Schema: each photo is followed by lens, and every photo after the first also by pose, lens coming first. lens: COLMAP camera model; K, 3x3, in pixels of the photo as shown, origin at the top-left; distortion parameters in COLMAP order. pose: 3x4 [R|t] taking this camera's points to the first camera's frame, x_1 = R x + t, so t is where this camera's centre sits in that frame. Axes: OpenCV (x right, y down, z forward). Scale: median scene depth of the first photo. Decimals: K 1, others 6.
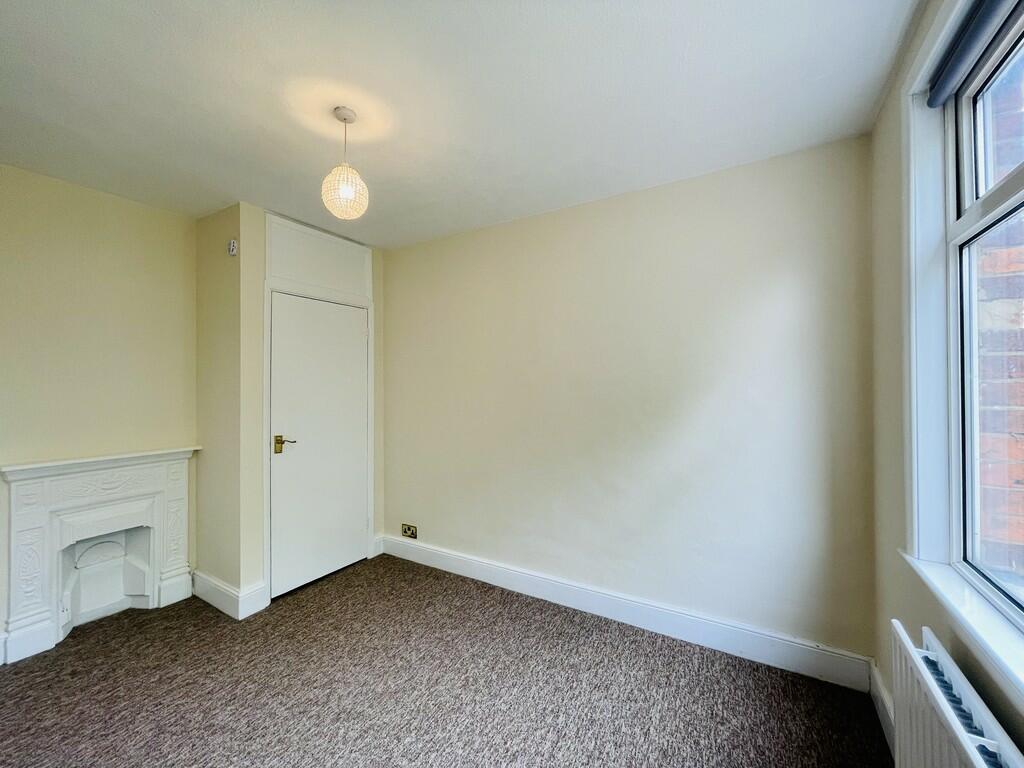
lens RADIAL K [[413.4, 0, 503.9], [0, 413.4, 382.8], [0, 0, 1]] dist [0.000015, 0.000807]
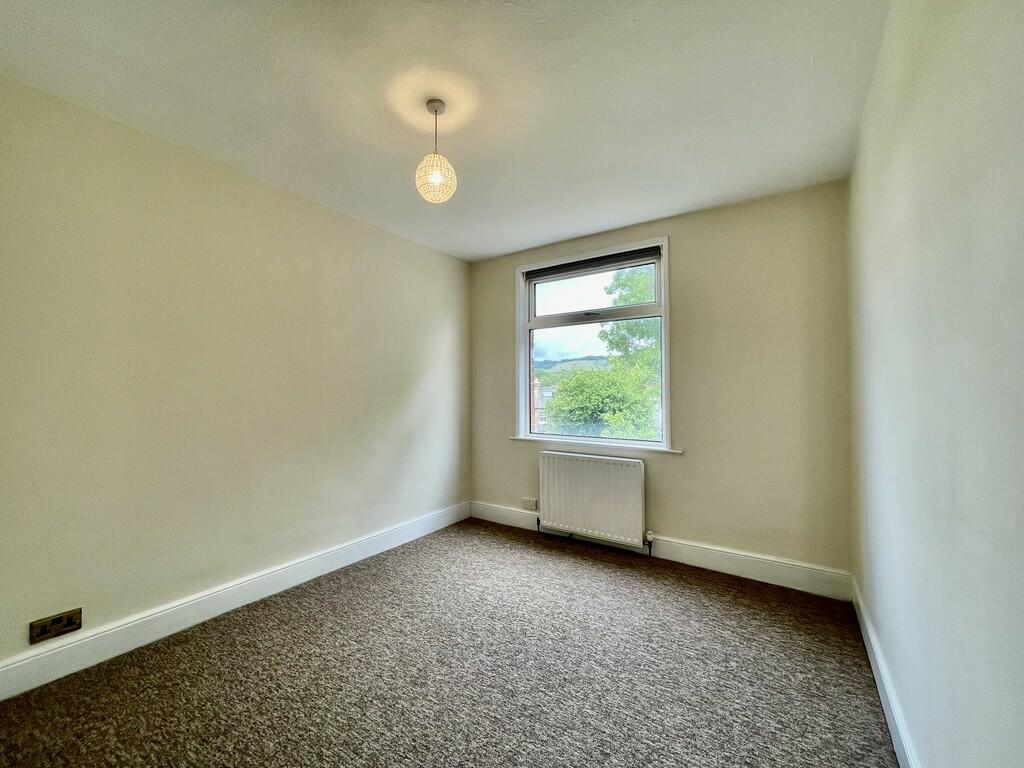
lens RADIAL K [[413.4, 0, 503.9], [0, 413.4, 382.8], [0, 0, 1]] dist [0.000015, 0.000807]
pose [[0.060997, 0.026277, 0.997792, -0.823147], [-0.009579, 0.999623, -0.025740, 0.056882], [-0.998092, -0.007988, 0.061225, 0.430738]]
